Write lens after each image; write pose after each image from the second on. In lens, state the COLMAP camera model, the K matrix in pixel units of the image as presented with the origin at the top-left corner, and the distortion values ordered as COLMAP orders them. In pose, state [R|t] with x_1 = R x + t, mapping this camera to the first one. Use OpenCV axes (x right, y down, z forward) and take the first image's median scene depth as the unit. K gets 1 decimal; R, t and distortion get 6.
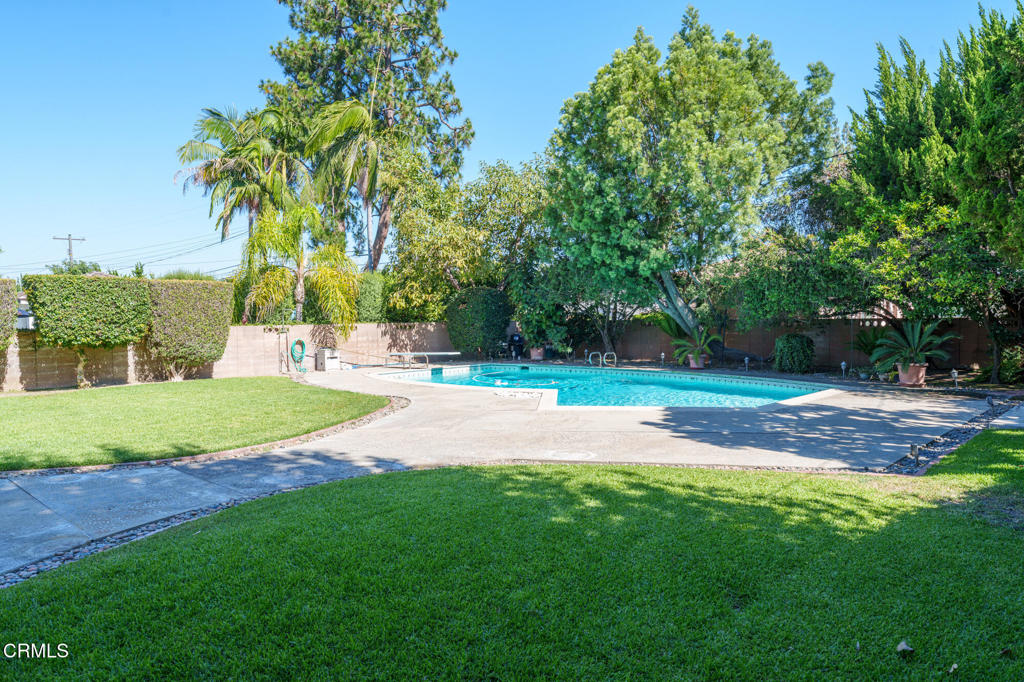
lens RADIAL K [[681.0, 0, 512.0], [0, 681.0, 341.0], [0, 0, 1]] dist [0.003449, -0.001453]
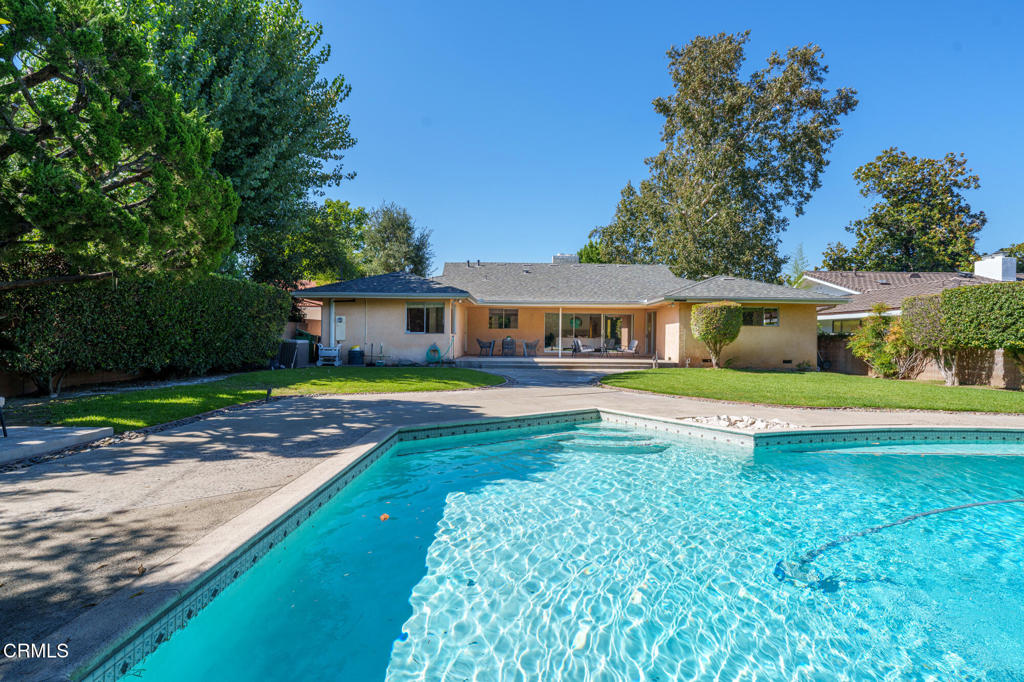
lens RADIAL K [[477.9, 0, 513.8], [0, 477.9, 339.5], [0, 0, 1]] dist [0.000534, 0.000289]
pose [[-0.726373, 0.005640, -0.687277, 0.372613], [-0.030962, 0.998683, 0.040919, -0.013033], [0.686603, 0.051002, -0.725242, 0.868856]]
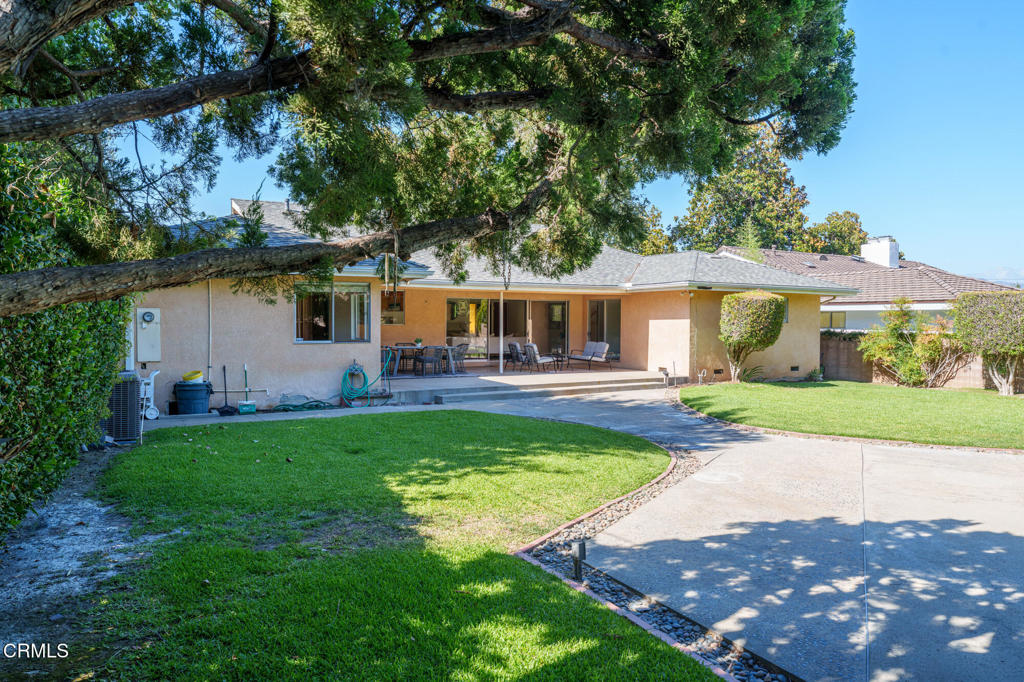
lens RADIAL K [[695.1, 0, 512.0], [0, 695.1, 341.0], [0, 0, 1]] dist [0.000328, 0.000807]
pose [[-0.299497, 0.037142, -0.953374, 0.477234], [-0.041991, 0.997761, 0.052062, -0.027545], [0.953173, 0.055626, -0.297267, 0.434328]]
